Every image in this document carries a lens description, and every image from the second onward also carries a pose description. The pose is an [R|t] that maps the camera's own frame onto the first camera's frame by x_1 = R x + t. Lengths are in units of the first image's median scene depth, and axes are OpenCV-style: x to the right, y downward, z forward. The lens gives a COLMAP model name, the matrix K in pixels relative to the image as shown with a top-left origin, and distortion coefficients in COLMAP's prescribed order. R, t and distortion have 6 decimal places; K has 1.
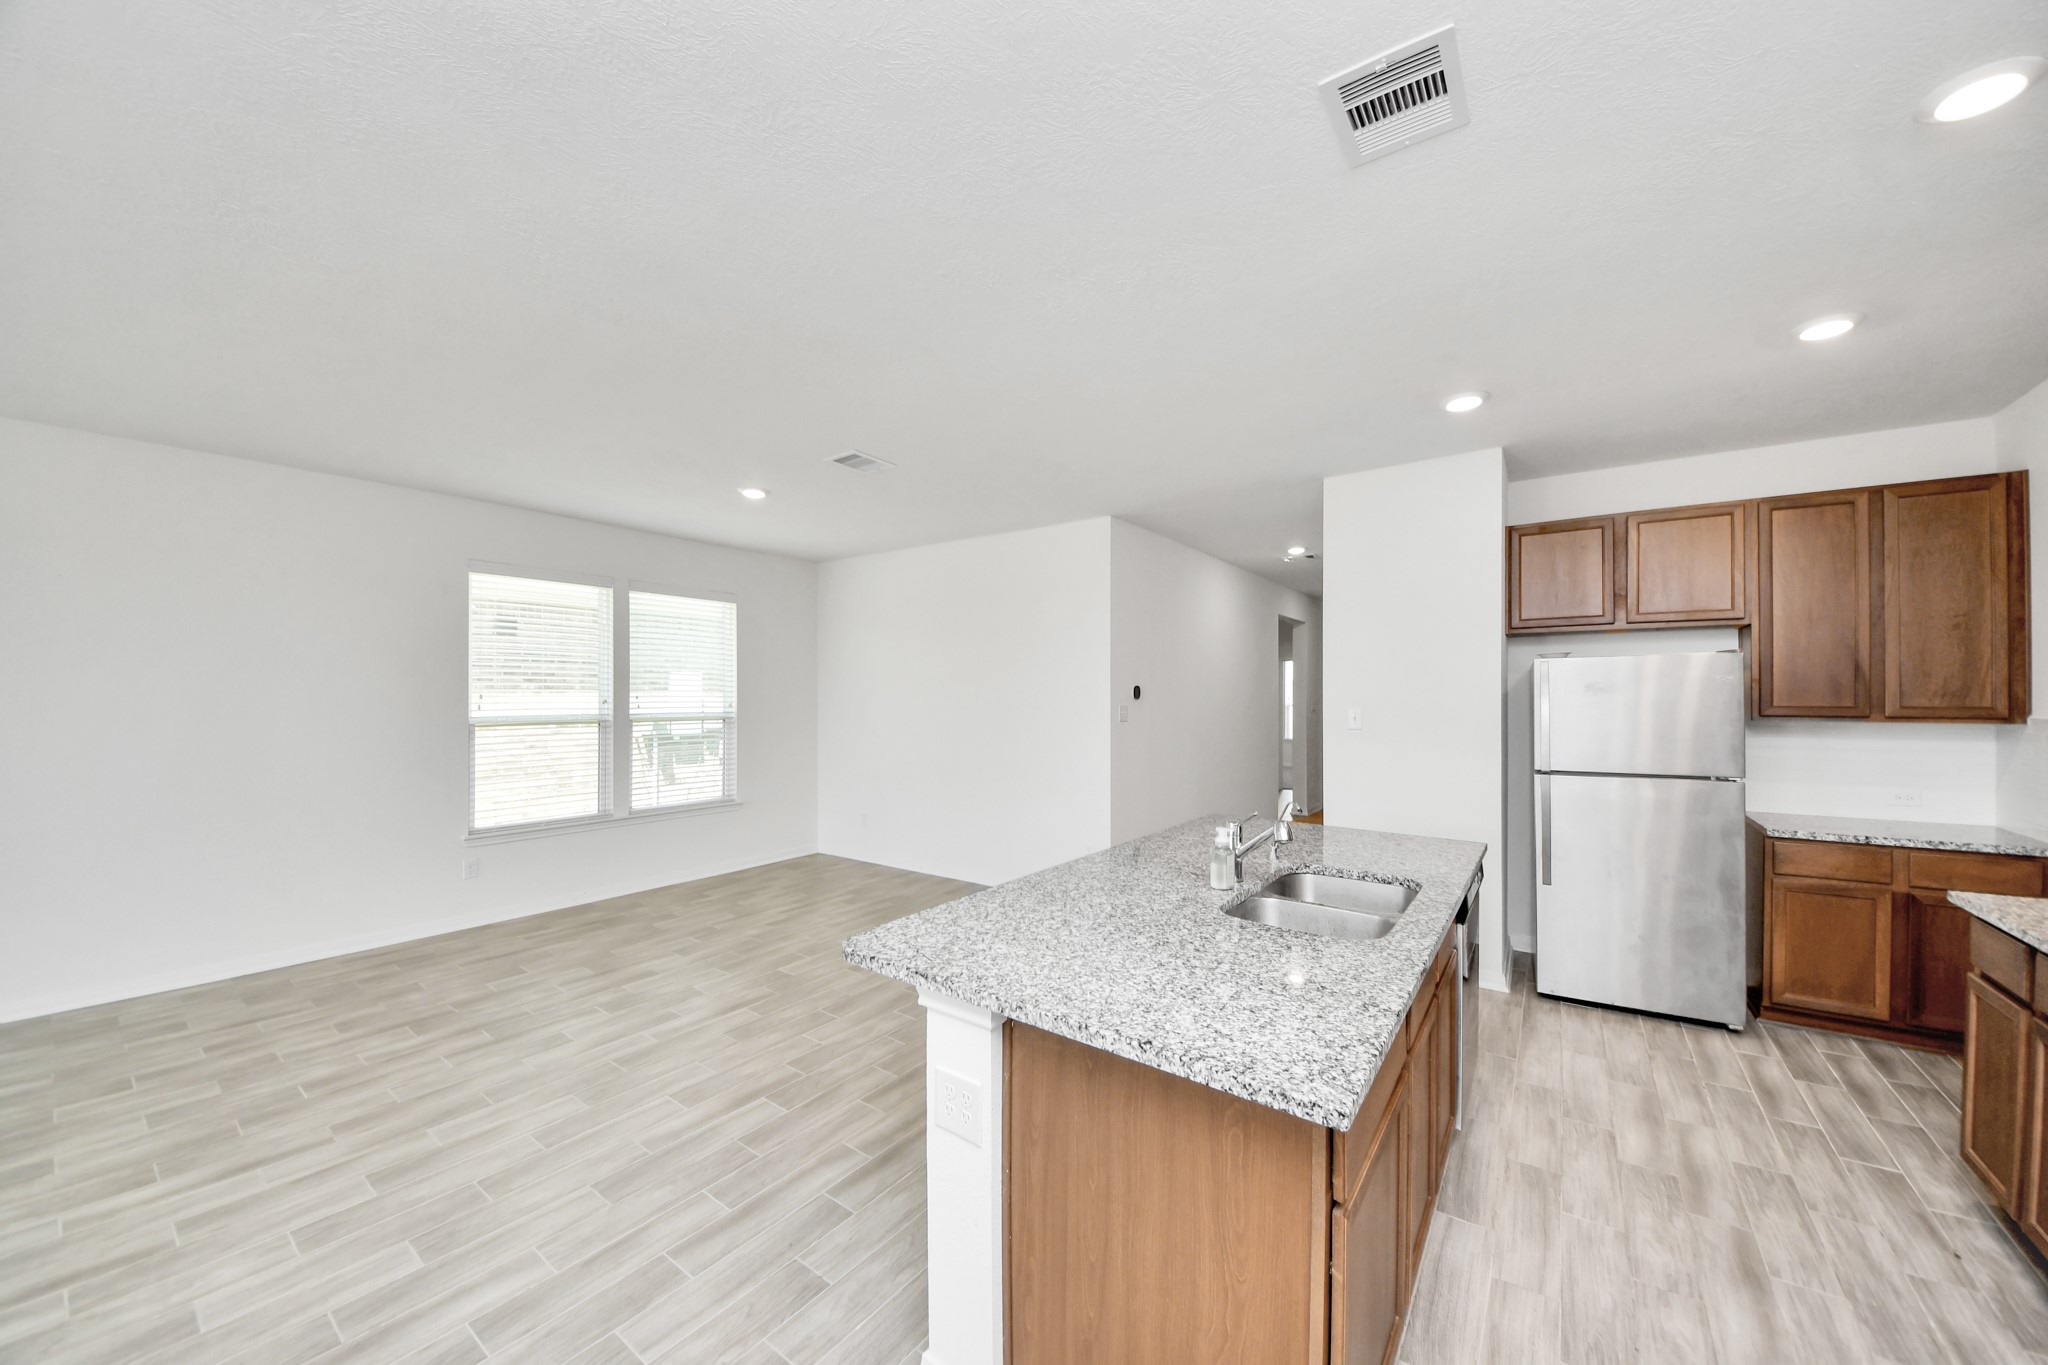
lens RADIAL K [[727.8, 0, 1020.6], [0, 727.8, 691.9], [0, 0, 1]] dist [0.017666, -0.014497]
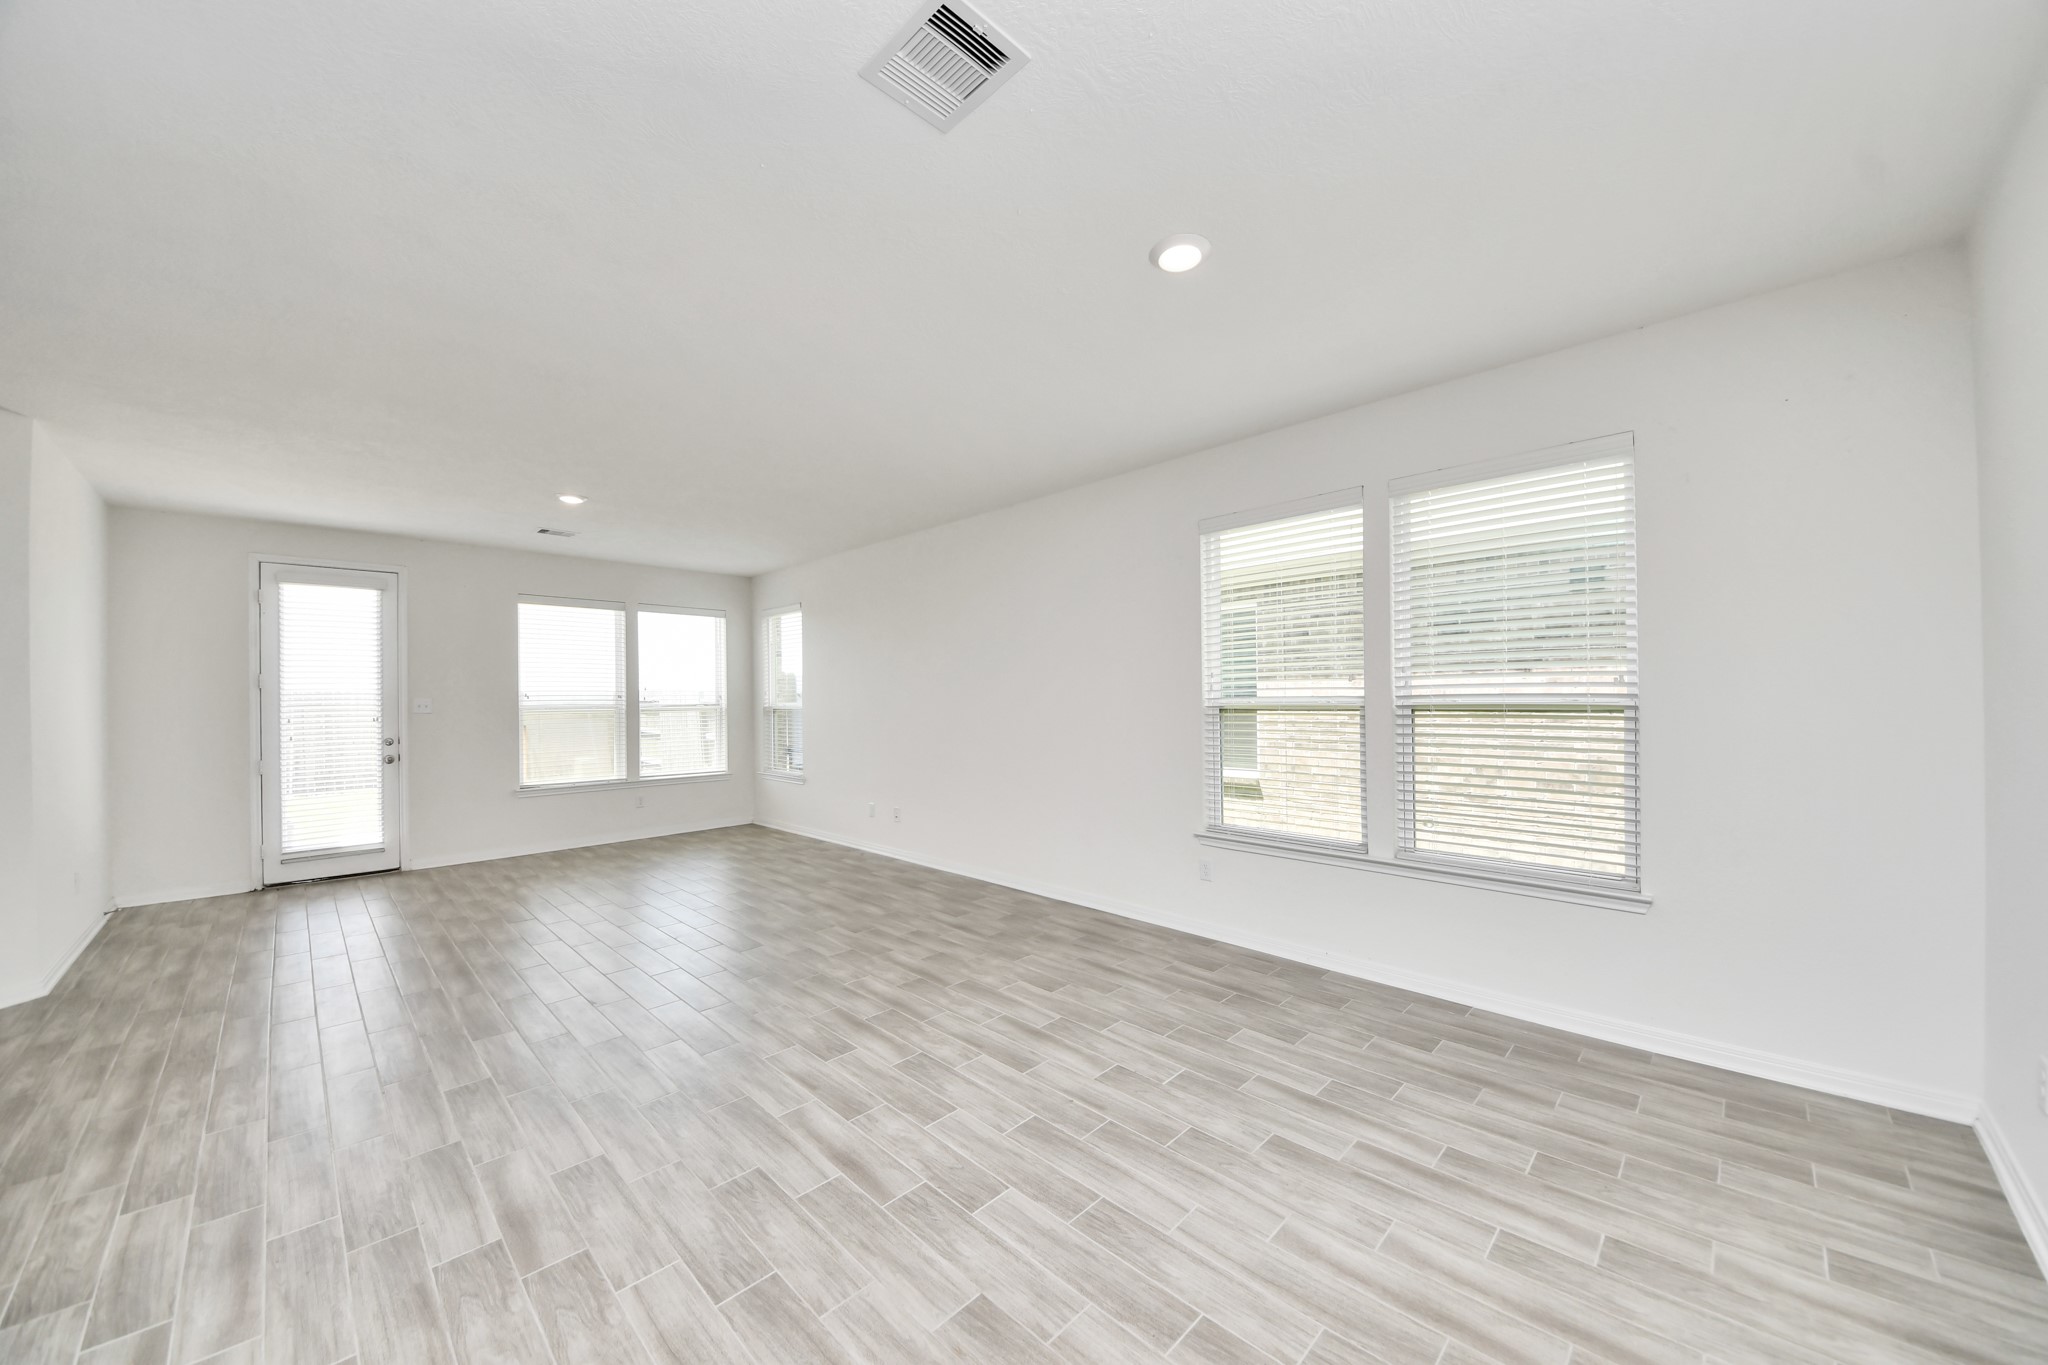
lens RADIAL K [[727.8, 0, 1020.6], [0, 727.8, 691.9], [0, 0, 1]] dist [0.017666, -0.014497]
pose [[-0.148168, -0.002361, -0.988959, 0.162153], [0.016735, 0.999848, -0.004895, 0.032433], [0.988821, -0.017275, -0.148106, 1.013290]]
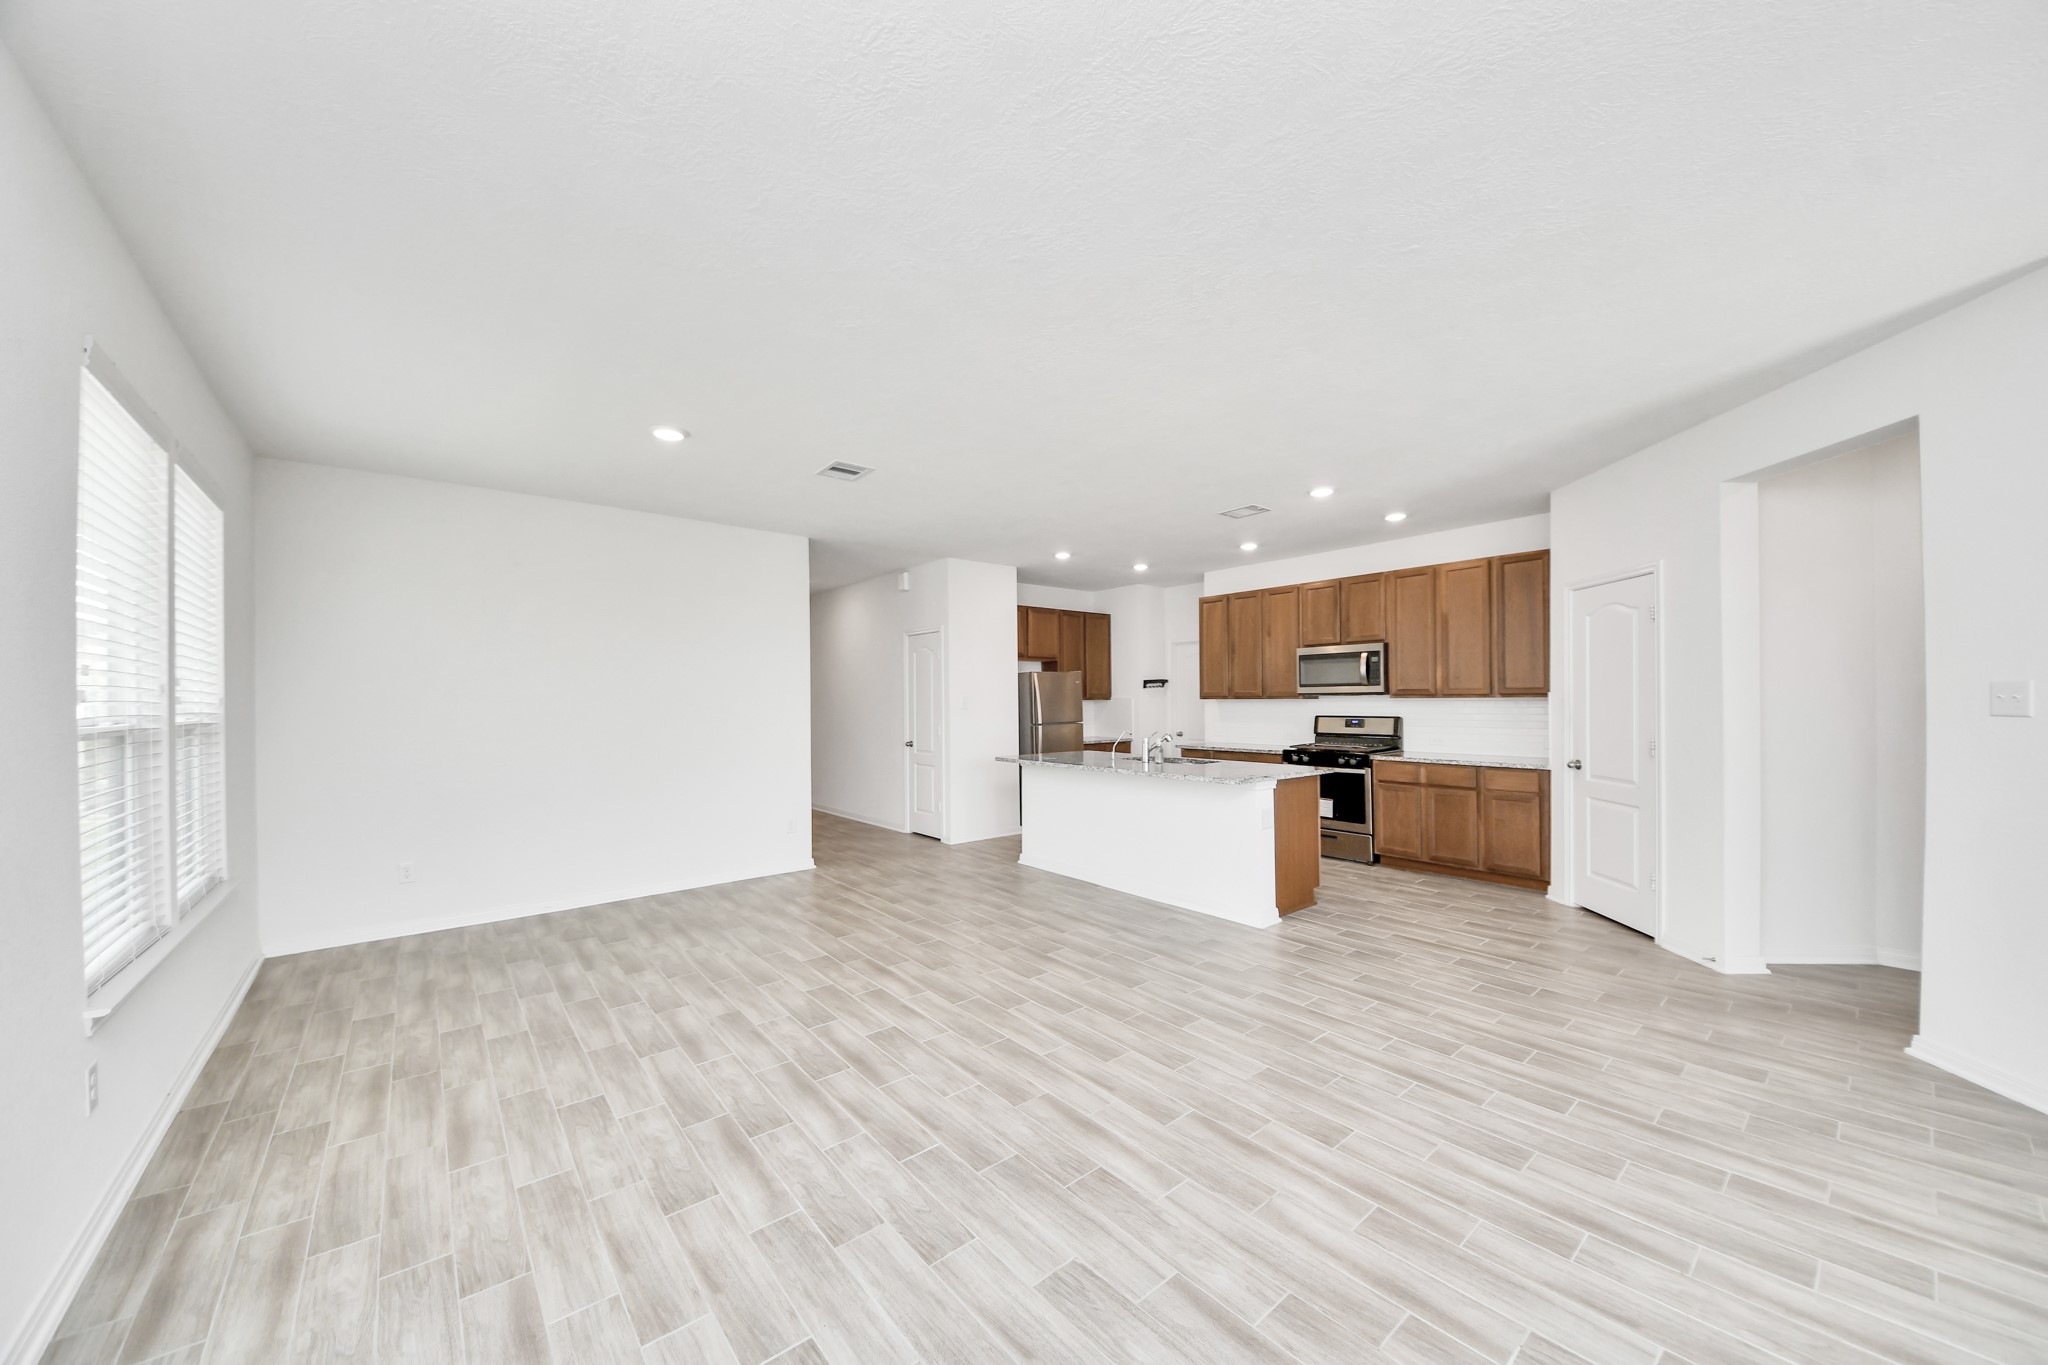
lens RADIAL K [[725.0, 0, 1020.3], [0, 725.0, 689.0], [0, 0, 1]] dist [0.041874, -0.026581]
pose [[0.243768, 0.012161, 0.969757, -1.131207], [0.005063, 0.999892, -0.013812, 0.028633], [-0.969820, 0.008277, 0.243680, 0.440158]]
